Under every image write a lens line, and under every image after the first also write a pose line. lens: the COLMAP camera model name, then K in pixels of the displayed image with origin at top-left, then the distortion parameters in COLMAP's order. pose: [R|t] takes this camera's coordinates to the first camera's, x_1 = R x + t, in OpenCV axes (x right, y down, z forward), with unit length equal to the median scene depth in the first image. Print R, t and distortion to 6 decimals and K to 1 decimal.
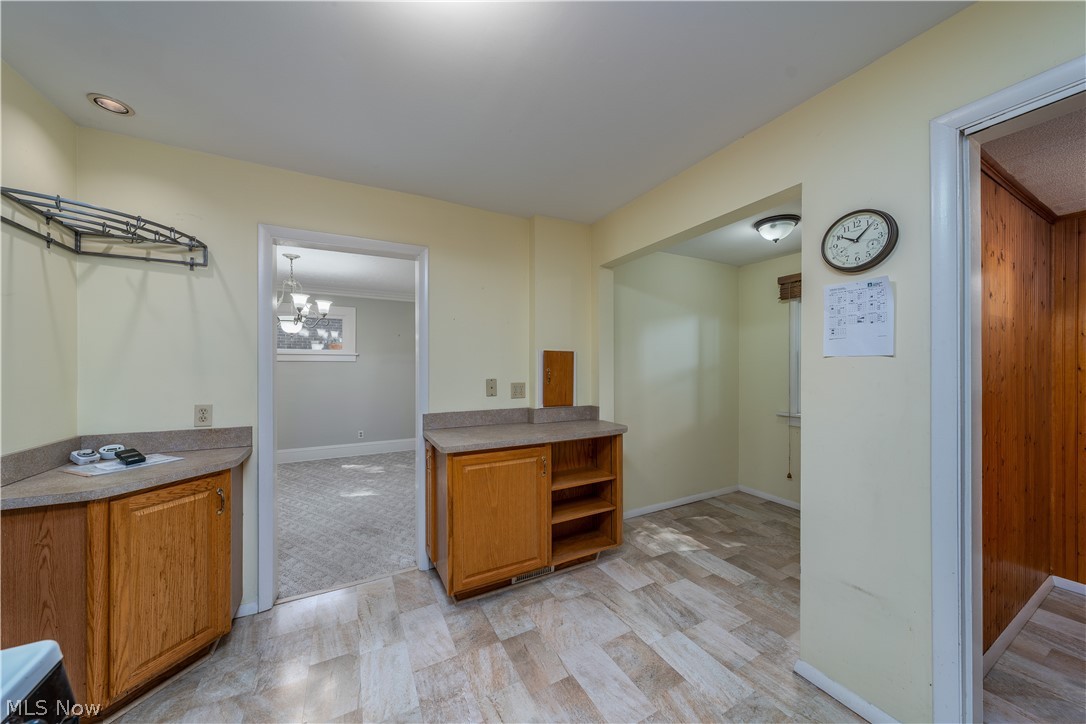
lens RADIAL K [[370.3, 0, 544.8], [0, 370.3, 368.8], [0, 0, 1]] dist [-0.001565, -0.000079]
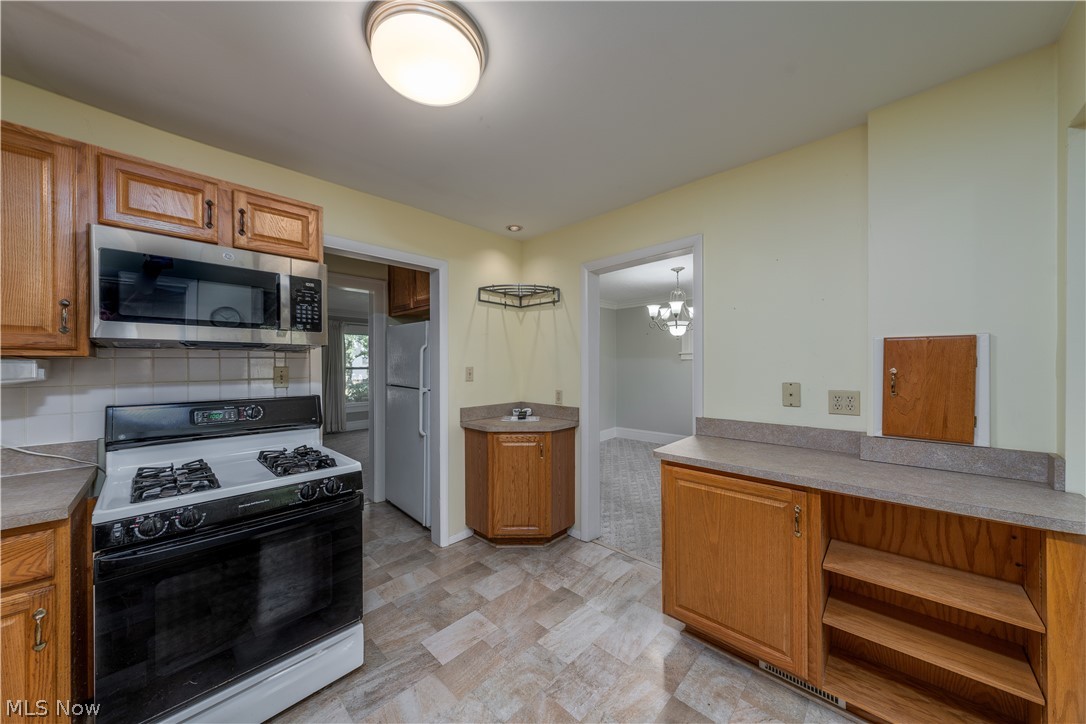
lens RADIAL K [[373.4, 0, 536.1], [0, 373.4, 364.1], [0, 0, 1]] dist [-0.000924, -0.000093]
pose [[0.302641, -0.000608, -0.953104, 0.570589], [-0.000773, 0.999999, -0.000883, -0.011515], [0.953104, 0.001004, 0.302641, 0.433817]]
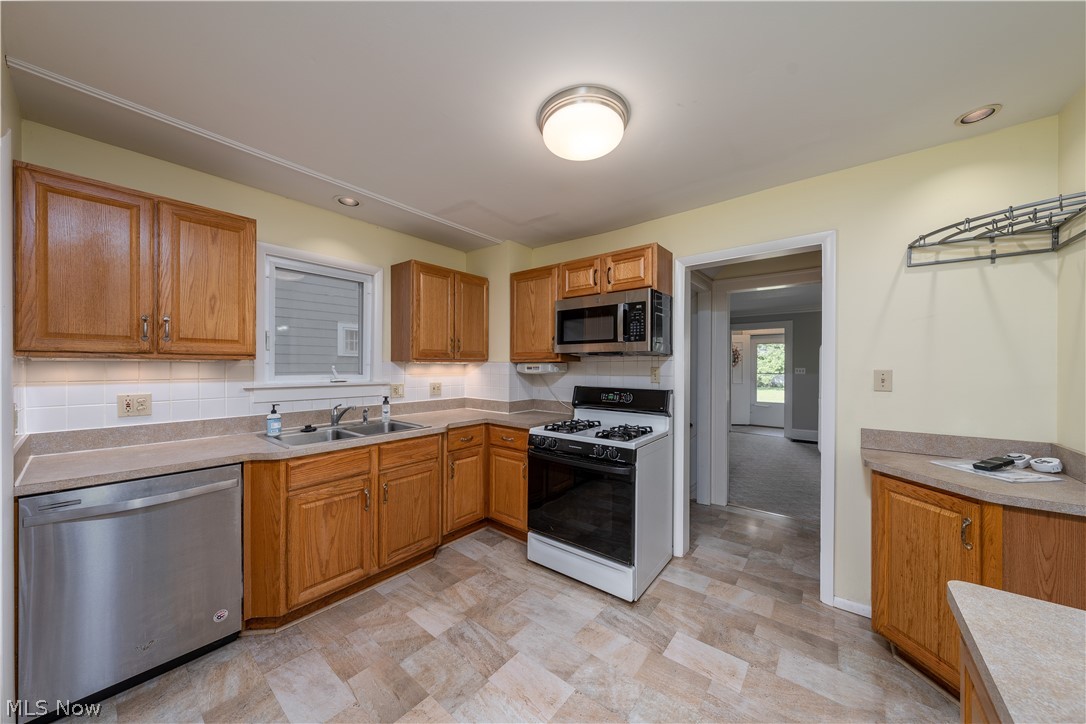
lens RADIAL K [[370.3, 0, 544.8], [0, 370.3, 368.8], [0, 0, 1]] dist [-0.001565, -0.000079]
pose [[-0.921095, 0.001144, -0.389335, 0.276388], [-0.003056, 0.999944, 0.010170, -0.012767], [0.389325, 0.010557, -0.921040, 1.226739]]
